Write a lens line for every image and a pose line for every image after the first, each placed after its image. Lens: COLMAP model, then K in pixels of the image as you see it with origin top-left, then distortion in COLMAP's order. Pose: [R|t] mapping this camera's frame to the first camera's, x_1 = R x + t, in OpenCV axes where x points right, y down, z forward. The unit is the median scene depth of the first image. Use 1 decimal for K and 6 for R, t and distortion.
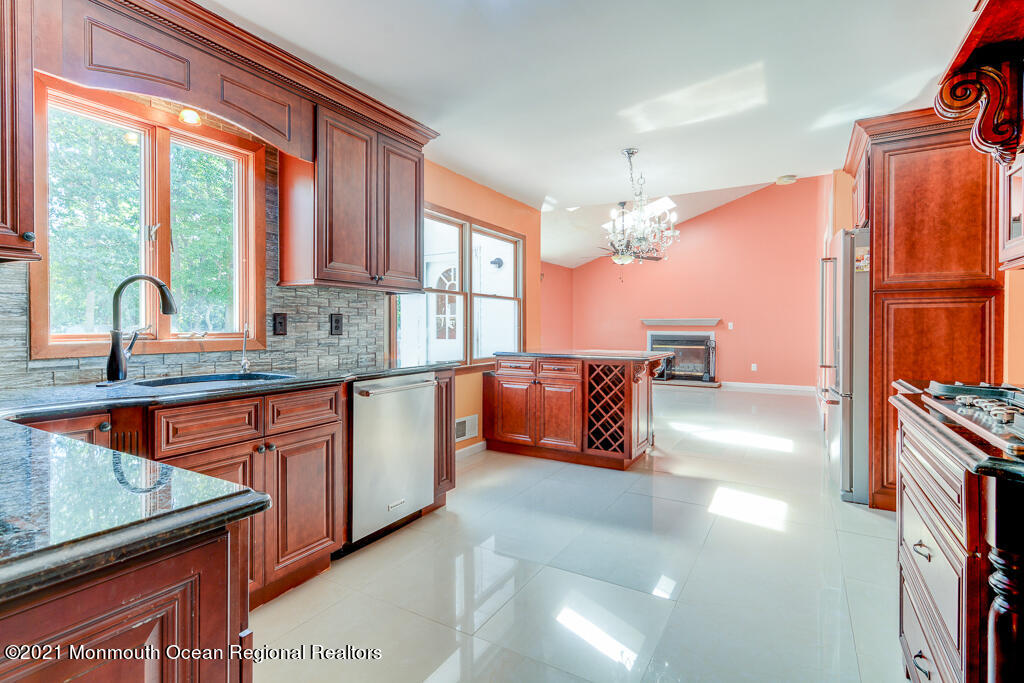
lens RADIAL K [[493.0, 0, 511.1], [0, 493.0, 337.2], [0, 0, 1]] dist [0.018408, -0.003983]
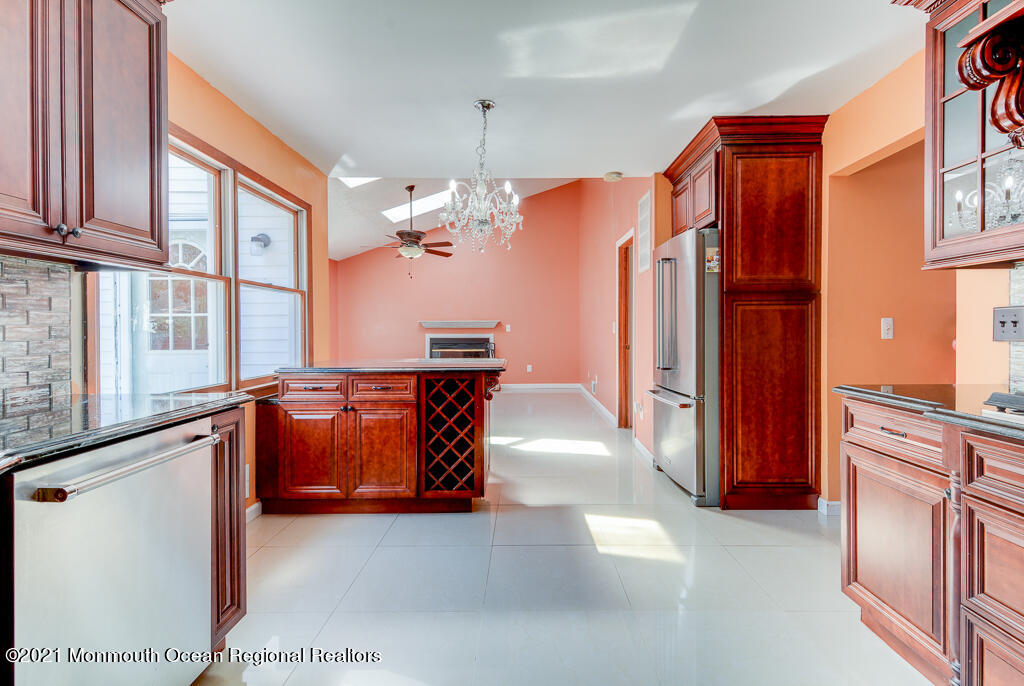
lens RADIAL K [[496.1, 0, 515.9], [0, 496.1, 335.0], [0, 0, 1]] dist [0.017508, -0.003773]
pose [[0.862714, -0.012013, 0.505550, -0.108144], [0.016787, 0.999847, -0.004888, -0.007020], [-0.505414, 0.012703, 0.862784, 0.277677]]
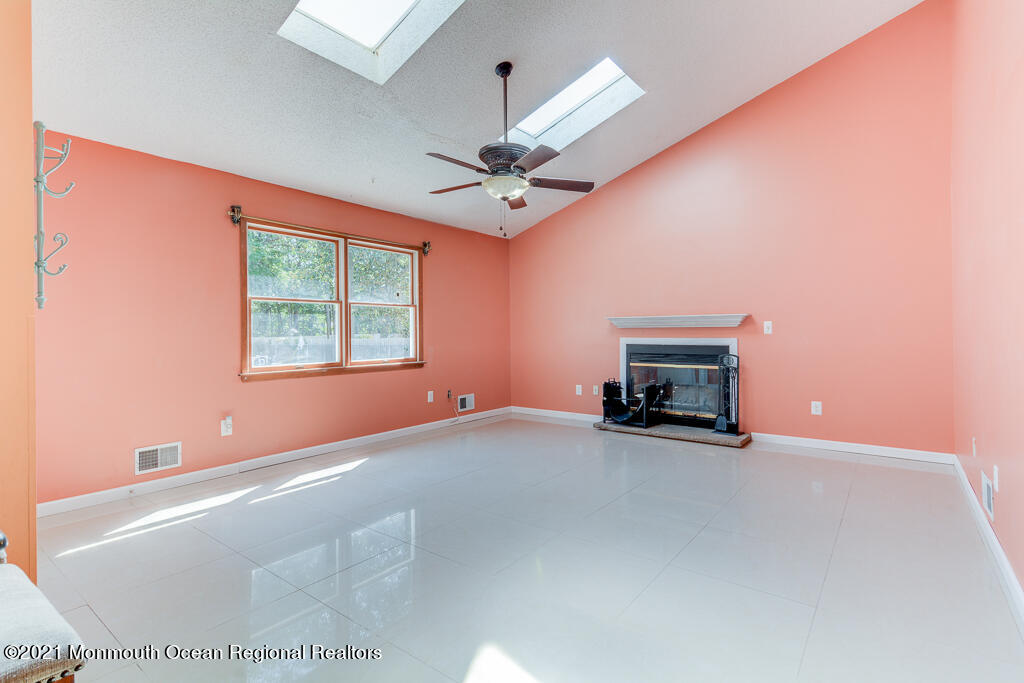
lens RADIAL K [[493.0, 0, 502.0], [0, 493.0, 336.6], [0, 0, 1]] dist [0.018408, -0.003983]
pose [[0.993239, -0.004643, -0.115995, 0.482749], [0.003729, 0.999960, -0.008097, -0.021578], [0.116028, 0.007610, 0.993217, 0.958228]]
